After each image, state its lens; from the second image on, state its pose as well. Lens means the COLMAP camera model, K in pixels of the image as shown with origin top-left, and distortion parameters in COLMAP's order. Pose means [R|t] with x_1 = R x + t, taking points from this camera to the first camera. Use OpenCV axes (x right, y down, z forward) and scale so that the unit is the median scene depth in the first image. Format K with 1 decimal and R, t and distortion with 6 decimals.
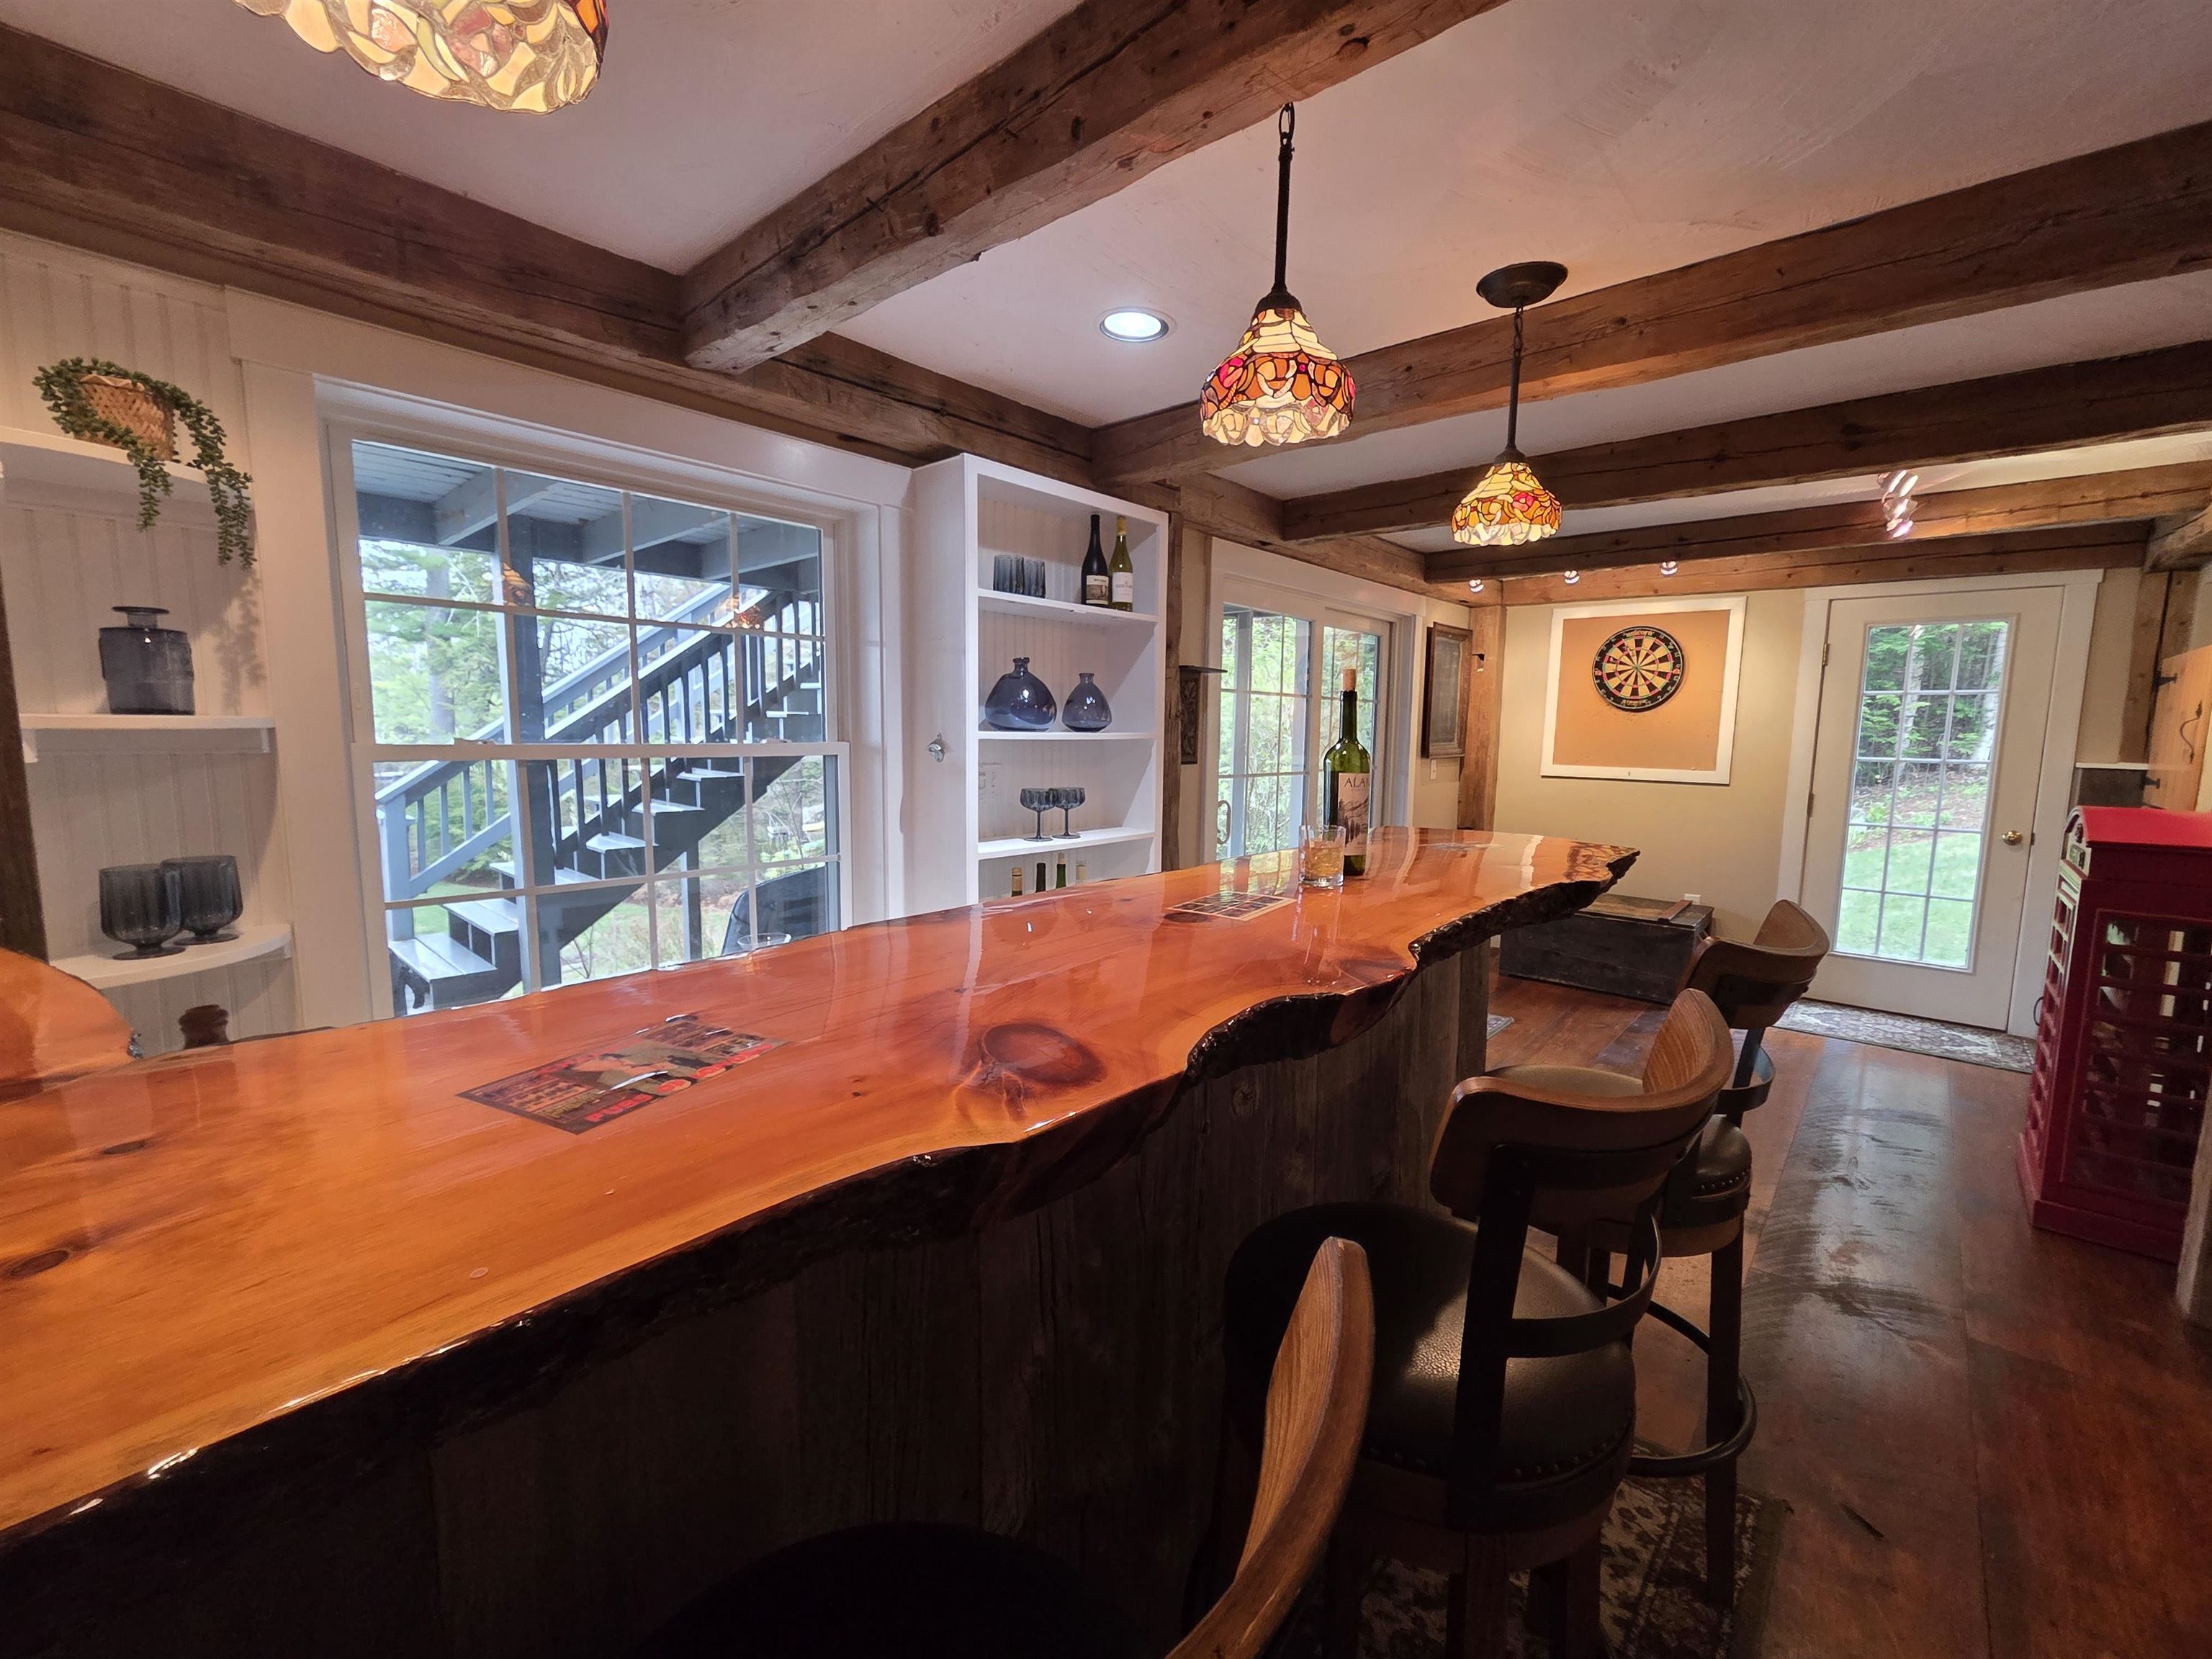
lens RADIAL K [[915.3, 0, 1120.6], [0, 915.3, 832.8], [0, 0, 1]] dist [0.002837, 0.000039]
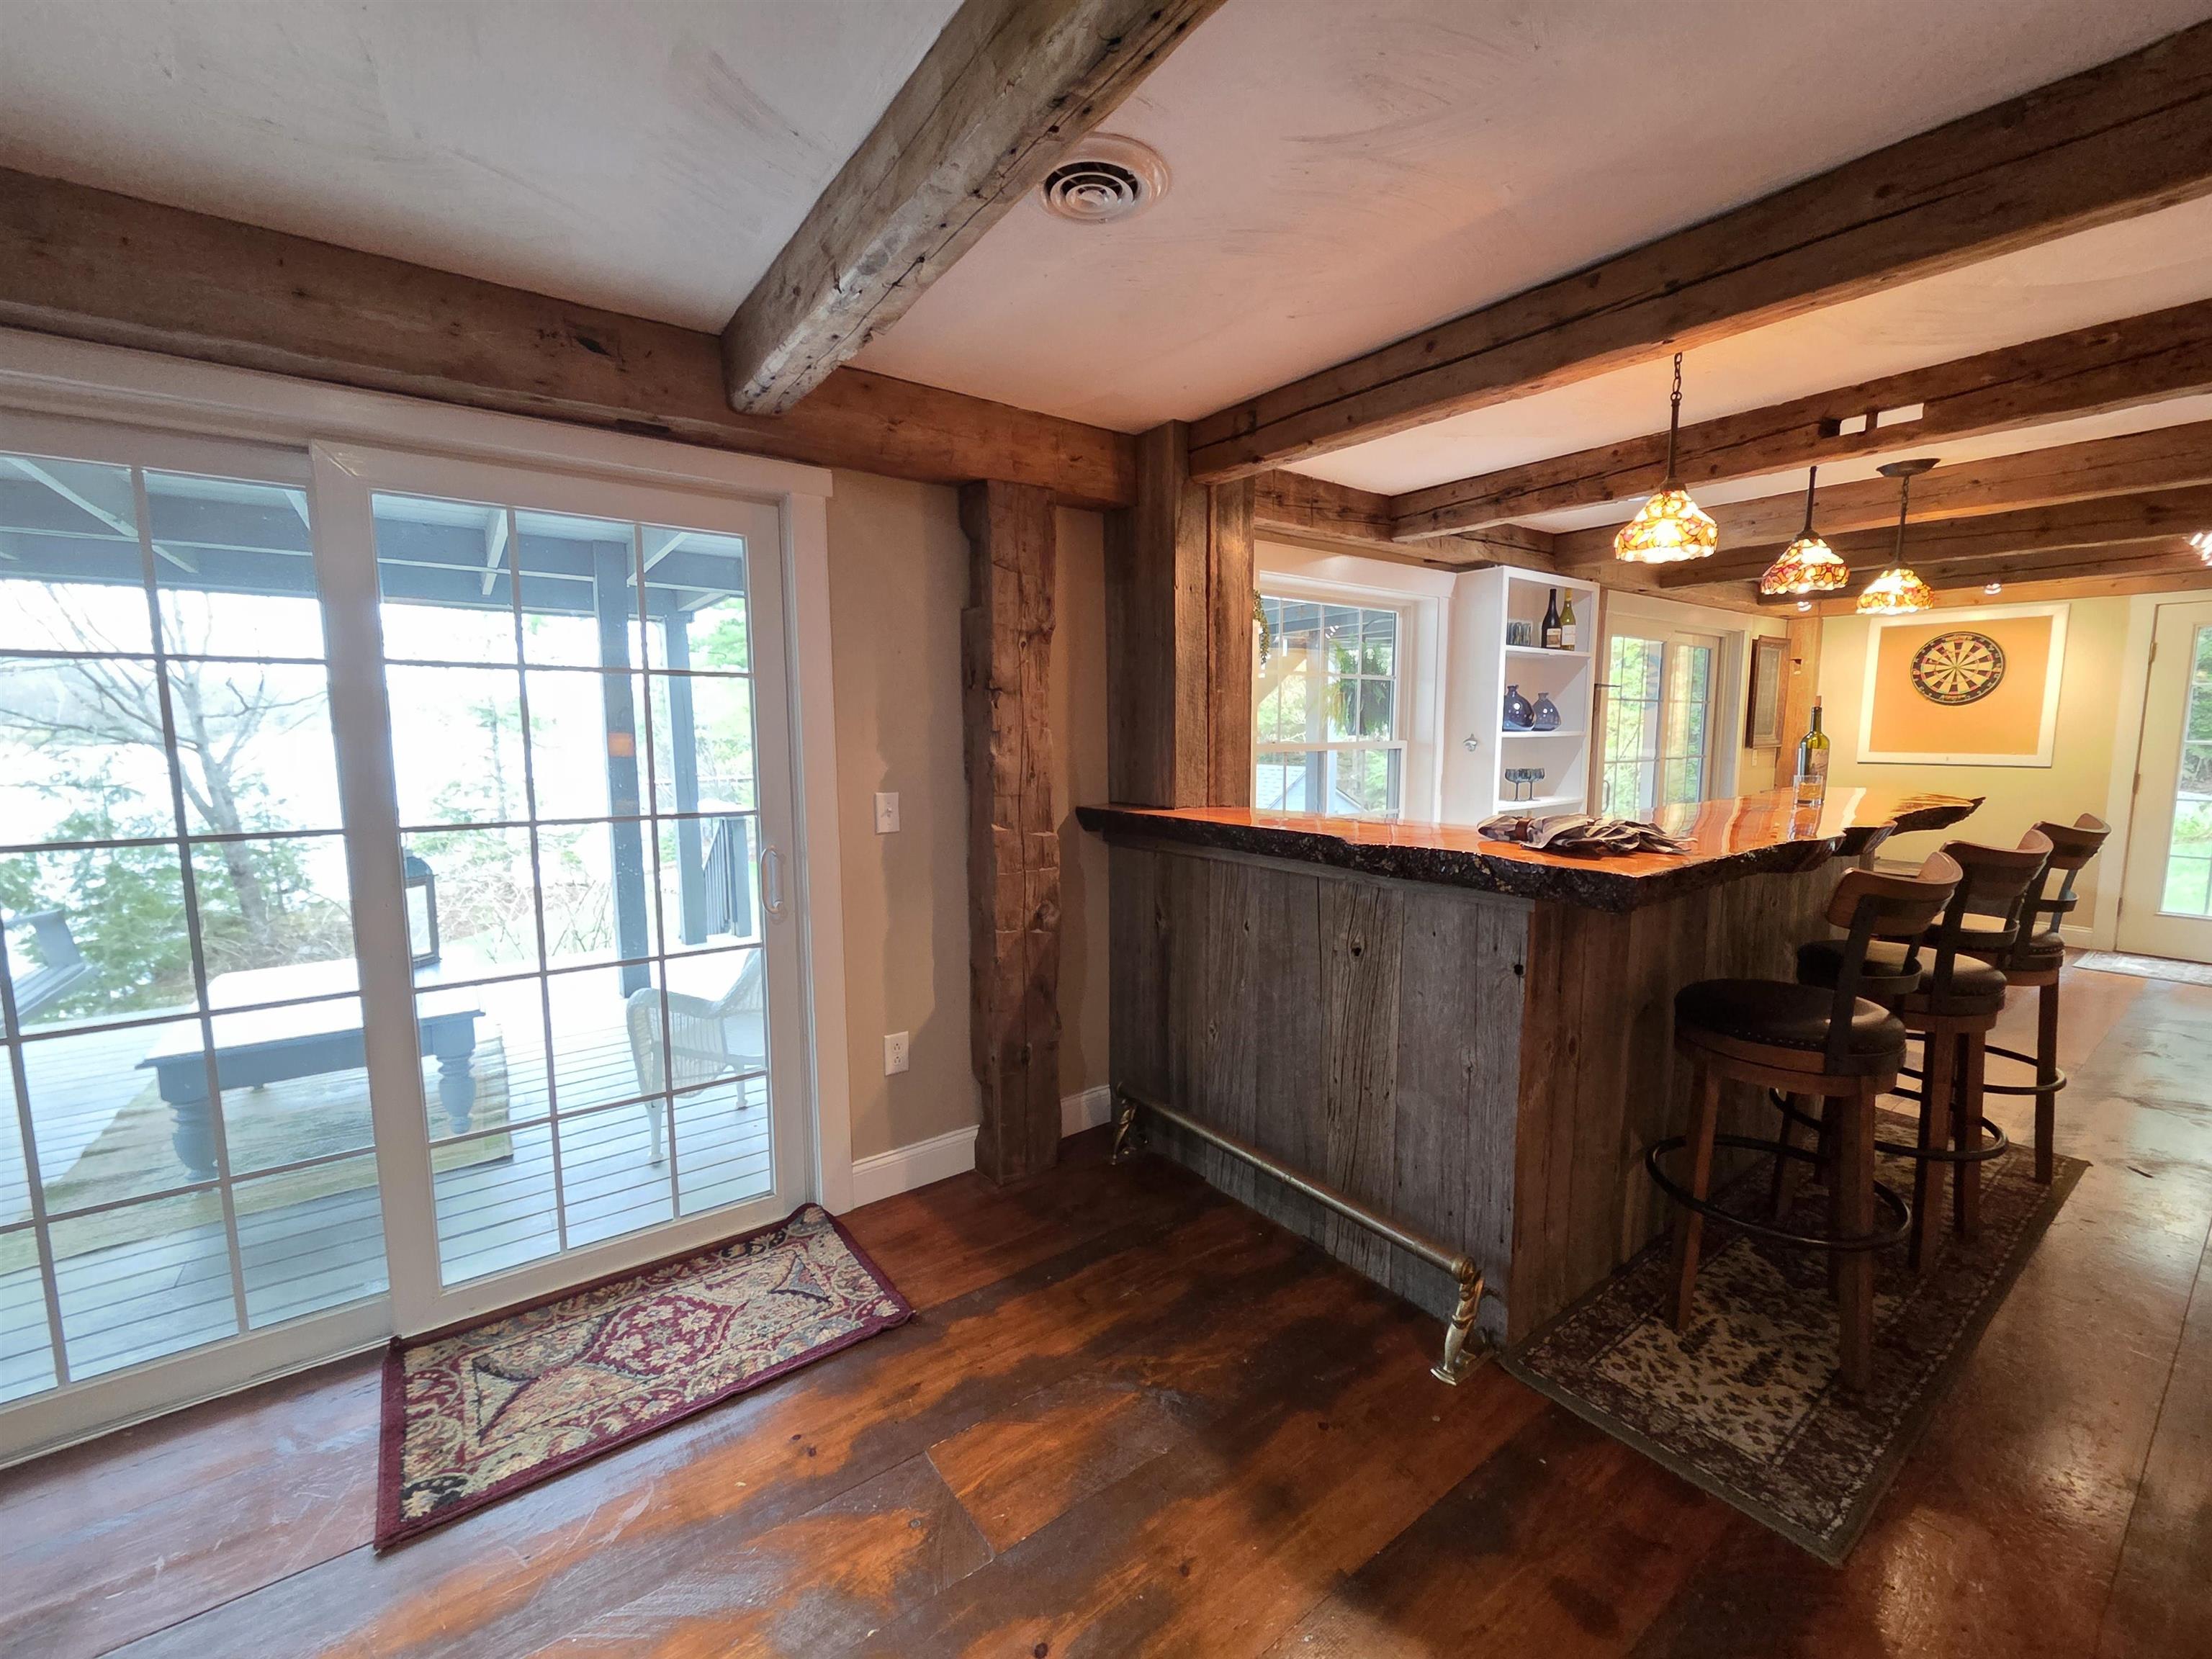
lens RADIAL K [[907.4, 0, 1115.6], [0, 907.4, 831.7], [0, 0, 1]] dist [0.003157, -0.000726]
pose [[0.977477, 0.004422, -0.210996, -0.275255], [-0.004754, 0.999988, -0.001066, 0.040616], [0.210989, 0.002045, 0.977486, -0.413176]]
